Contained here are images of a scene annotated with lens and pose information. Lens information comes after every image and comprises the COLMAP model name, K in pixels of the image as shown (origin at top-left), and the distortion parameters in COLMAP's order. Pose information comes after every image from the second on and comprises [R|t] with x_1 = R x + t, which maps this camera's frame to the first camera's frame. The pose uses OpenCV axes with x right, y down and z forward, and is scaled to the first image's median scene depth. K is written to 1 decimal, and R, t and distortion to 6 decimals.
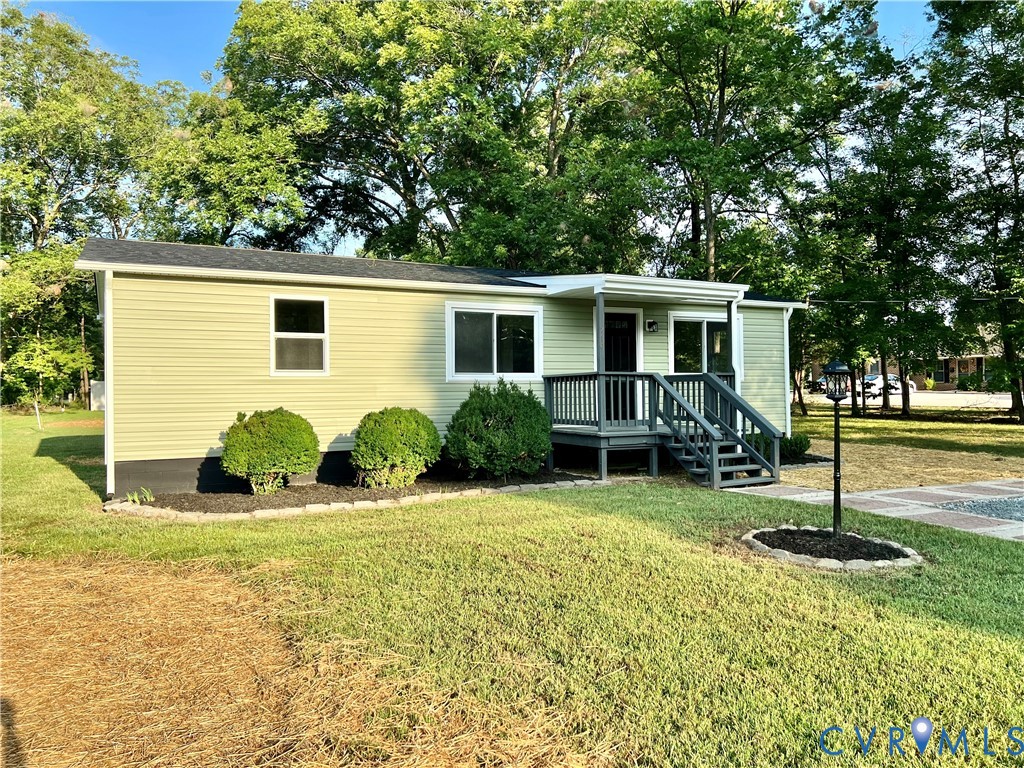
lens RADIAL K [[784.0, 0, 516.8], [0, 784.0, 387.4], [0, 0, 1]] dist [0.051547, -0.054404]
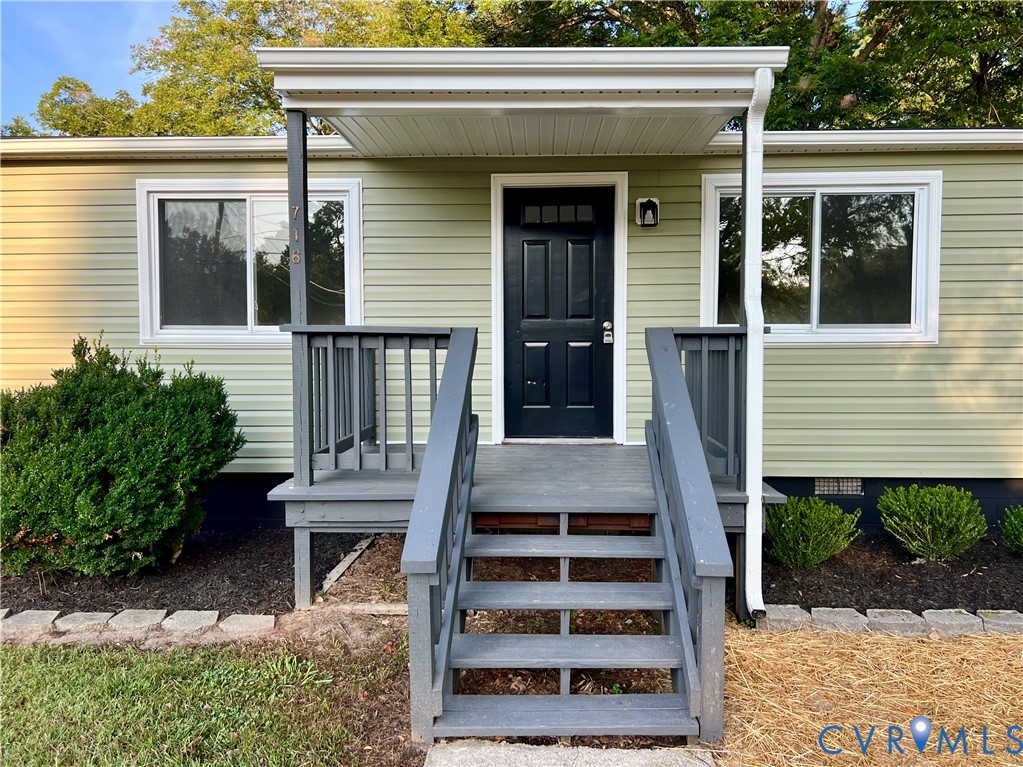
lens RADIAL K [[783.2, 0, 516.6], [0, 783.2, 384.4], [0, 0, 1]] dist [0.051547, -0.054404]
pose [[0.874313, 0.036507, -0.483988, 0.357041], [-0.004332, 0.997715, 0.067431, -0.016007], [0.485344, -0.056859, 0.872473, 0.665258]]
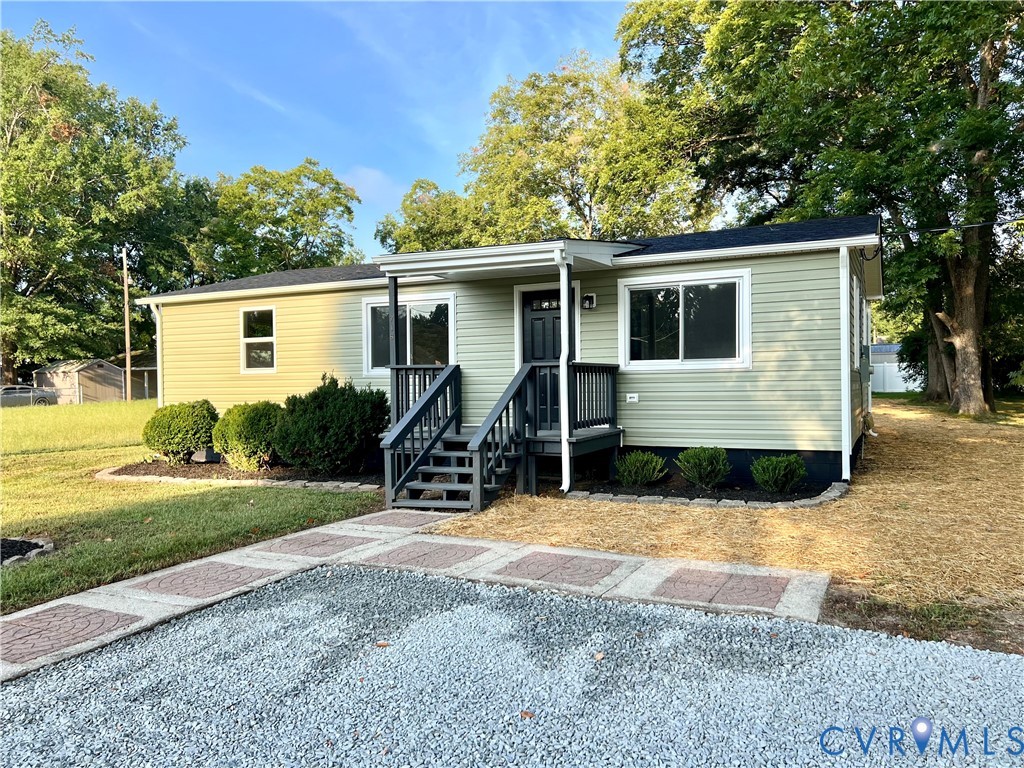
lens RADIAL K [[784.0, 0, 517.0], [0, 784.0, 391.9], [0, 0, 1]] dist [0.051547, -0.054404]
pose [[0.601799, 0.010812, -0.798575, 0.846126], [0.011865, 0.999677, 0.022476, -0.007325], [0.798560, -0.023000, 0.601476, 0.529542]]
